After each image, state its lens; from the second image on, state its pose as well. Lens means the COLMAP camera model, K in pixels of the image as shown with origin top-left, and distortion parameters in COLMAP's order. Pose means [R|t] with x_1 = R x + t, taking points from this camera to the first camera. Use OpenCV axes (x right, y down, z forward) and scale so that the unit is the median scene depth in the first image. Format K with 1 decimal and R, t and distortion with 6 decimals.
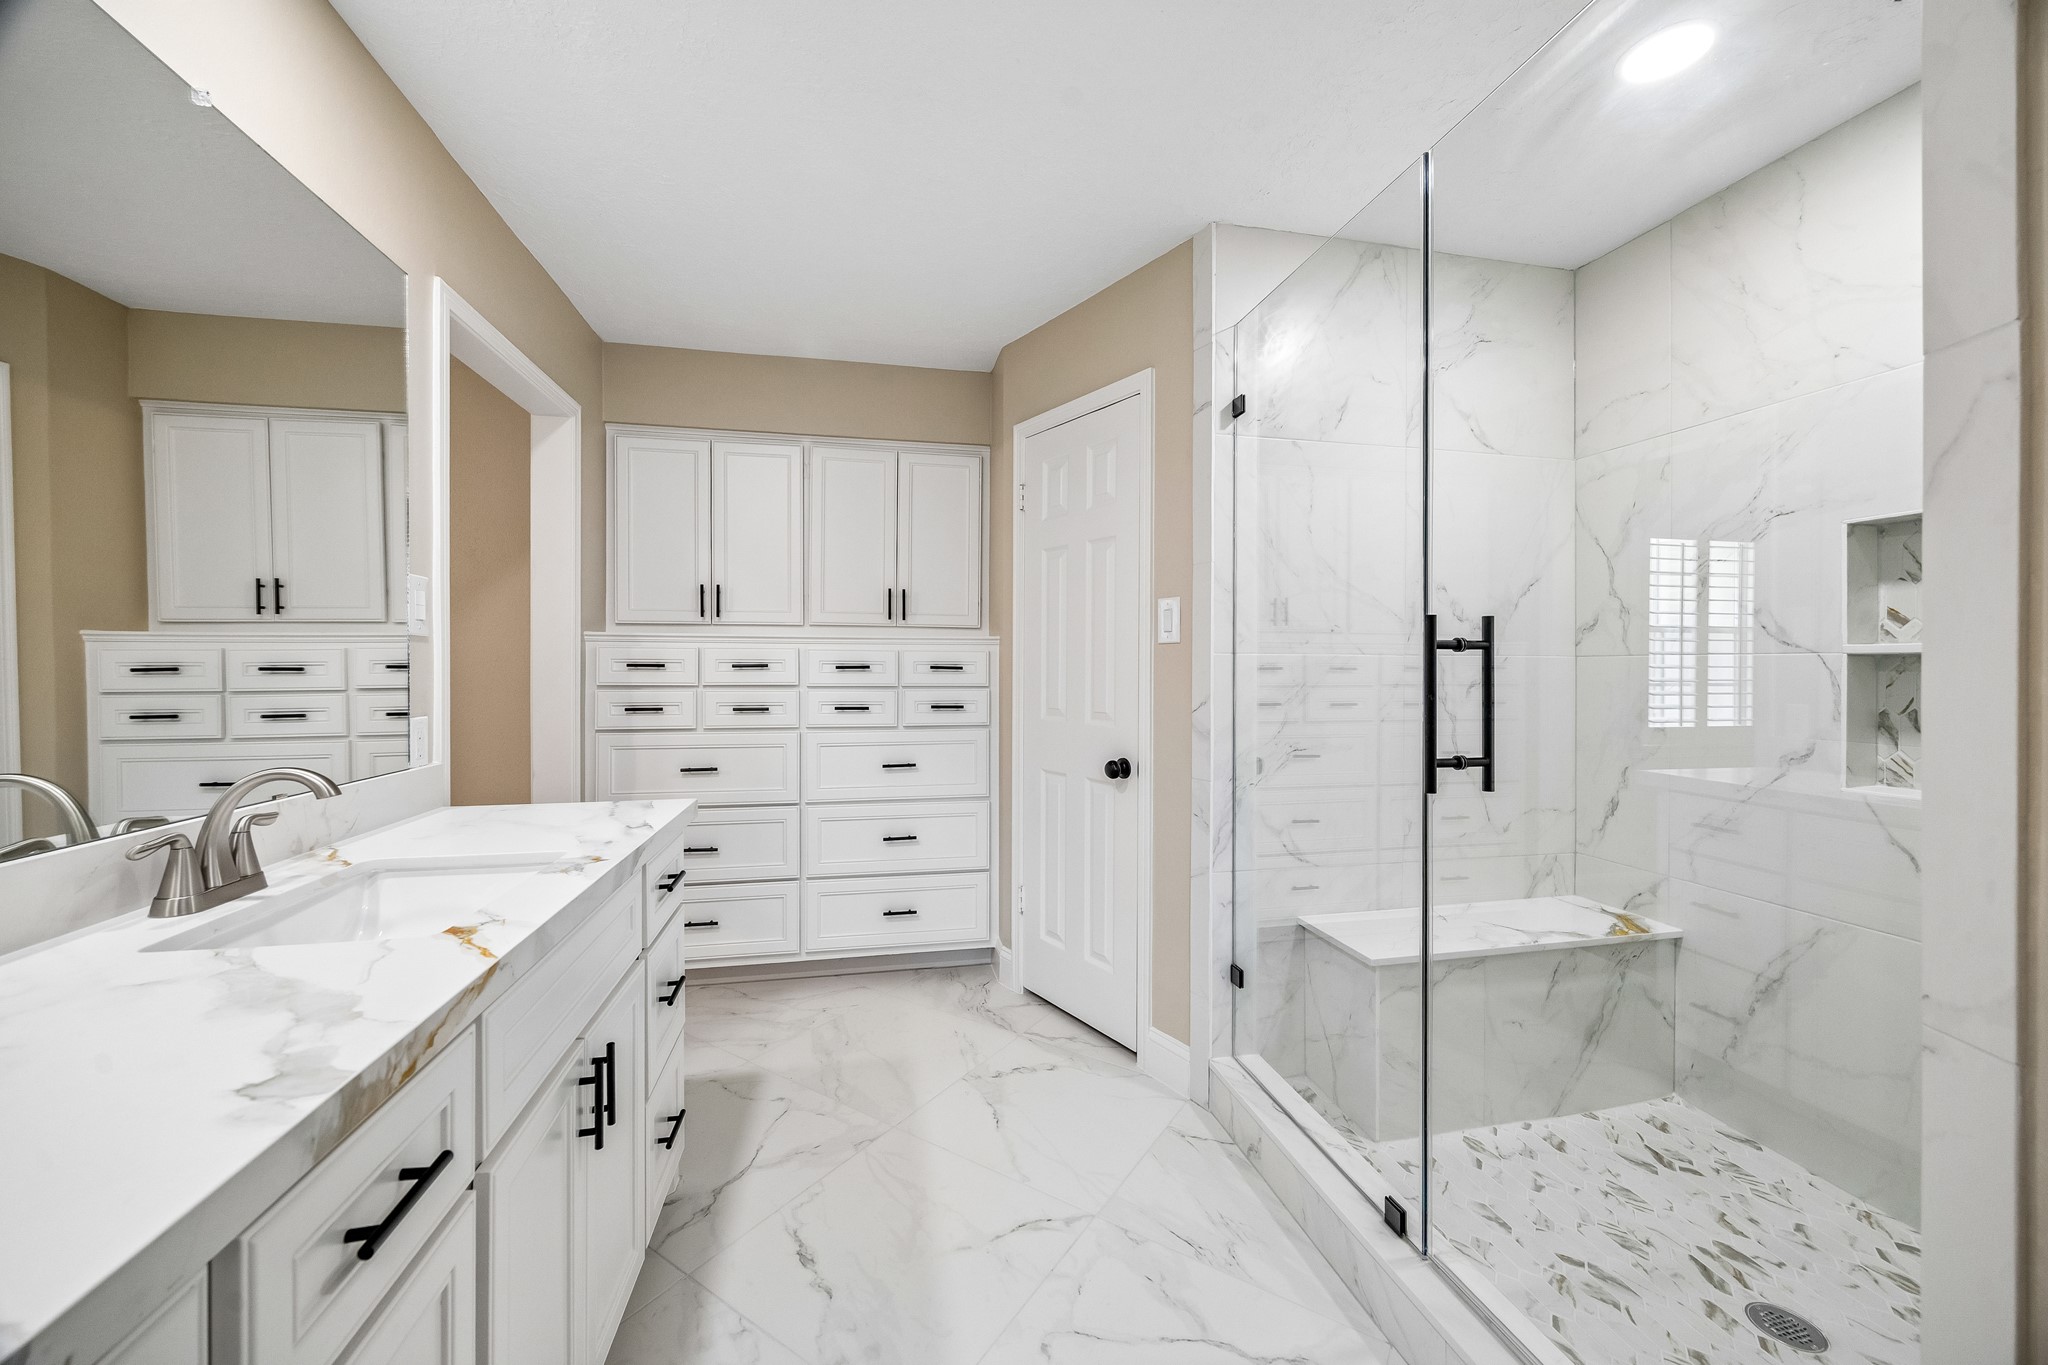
lens RADIAL K [[780.3, 0, 1020.7], [0, 780.3, 669.6], [0, 0, 1]] dist [0.006152, -0.000552]
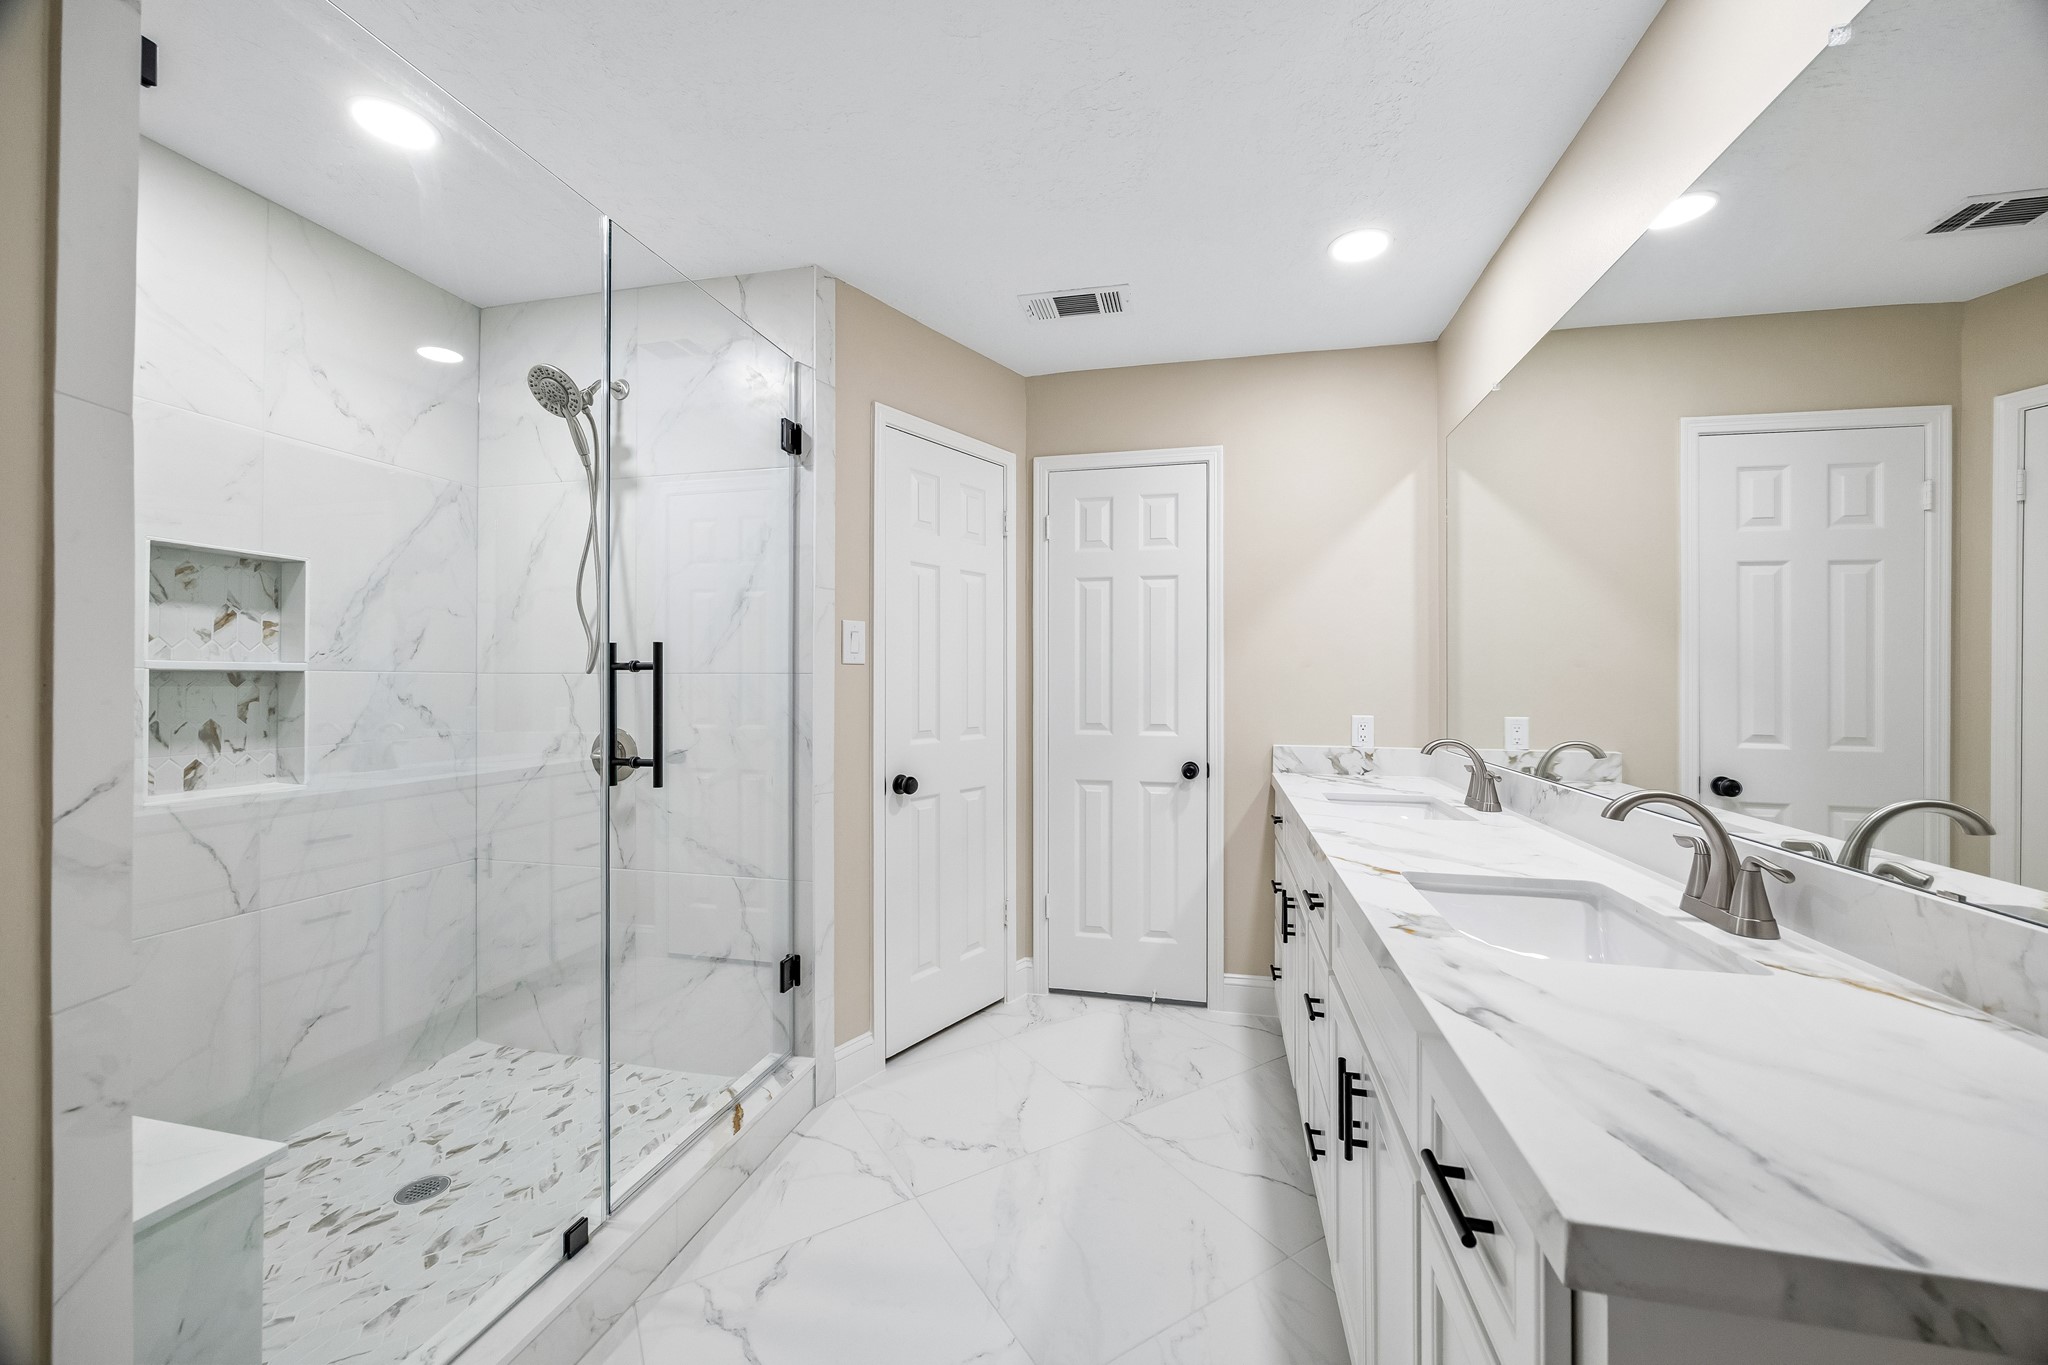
lens RADIAL K [[780.3, 0, 1024.9], [0, 780.3, 677.0], [0, 0, 1]] dist [0.006152, -0.000552]
pose [[-0.902031, -0.000870, 0.431671, -0.503357], [0.003542, 0.999949, 0.009417, -0.023507], [-0.431657, 0.010023, -0.901982, 1.782100]]
